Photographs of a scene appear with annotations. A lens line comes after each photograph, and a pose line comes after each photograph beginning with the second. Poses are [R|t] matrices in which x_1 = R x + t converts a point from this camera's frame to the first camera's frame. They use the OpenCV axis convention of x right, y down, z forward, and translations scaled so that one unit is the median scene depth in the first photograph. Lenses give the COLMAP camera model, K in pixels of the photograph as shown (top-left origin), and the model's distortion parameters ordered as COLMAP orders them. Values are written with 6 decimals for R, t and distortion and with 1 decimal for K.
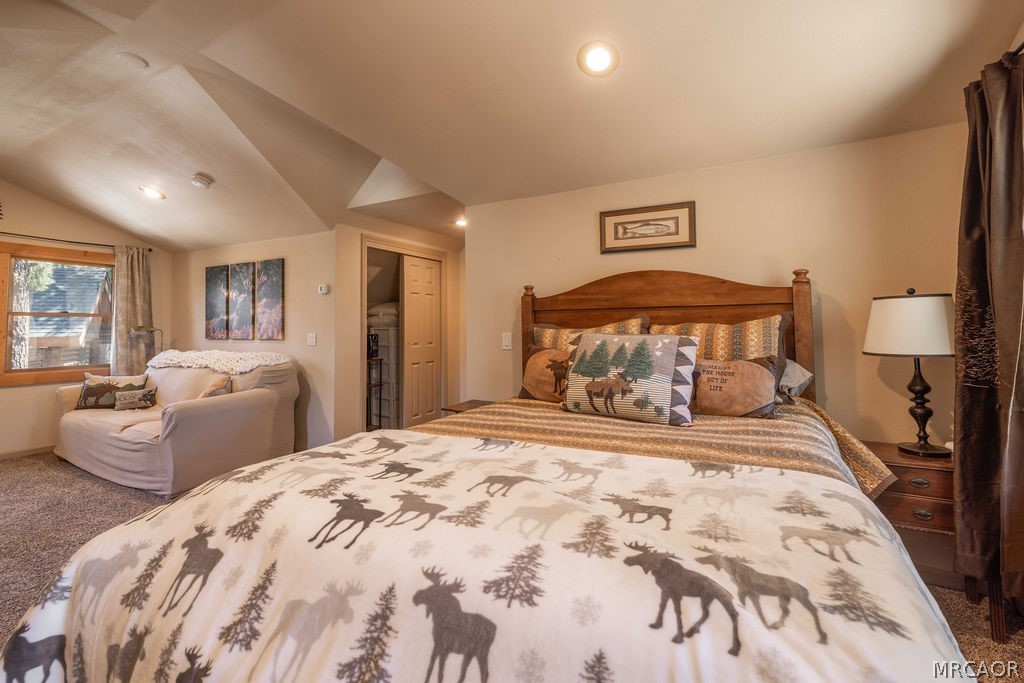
lens RADIAL K [[438.6, 0, 503.9], [0, 438.6, 306.4], [0, 0, 1]] dist [0.002466, 0.000682]
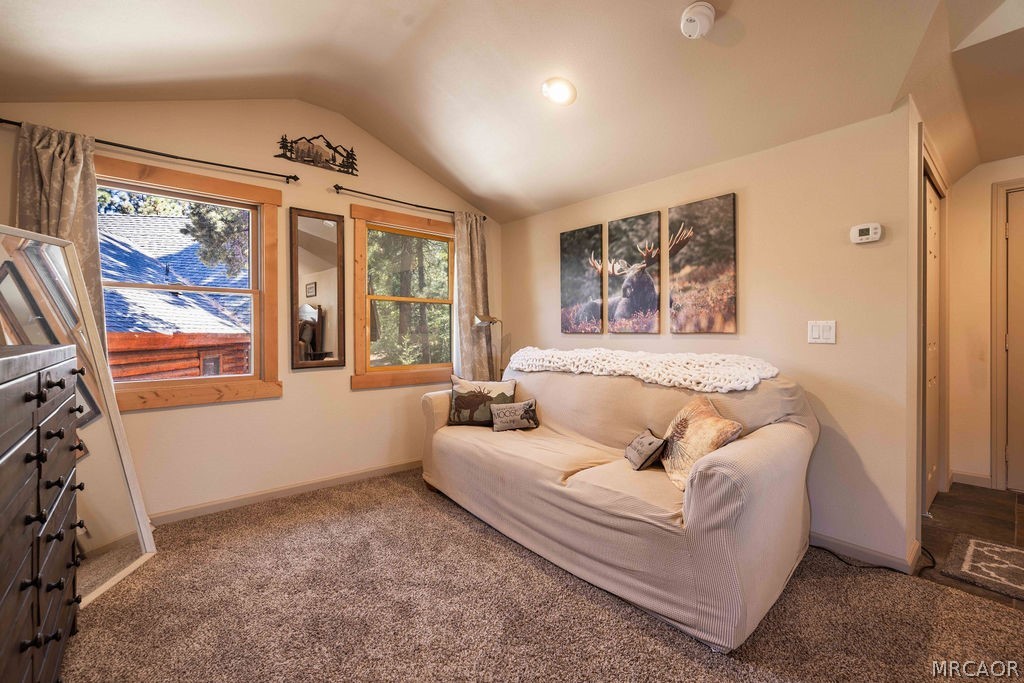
lens RADIAL K [[438.6, 0, 512.7], [0, 438.6, 338.9], [0, 0, 1]] dist [0.002466, 0.000682]
pose [[0.928669, 0.012605, -0.370695, -0.562994], [0.011350, 0.997989, 0.062370, 0.043536], [0.370735, -0.062129, 0.926658, 0.345675]]
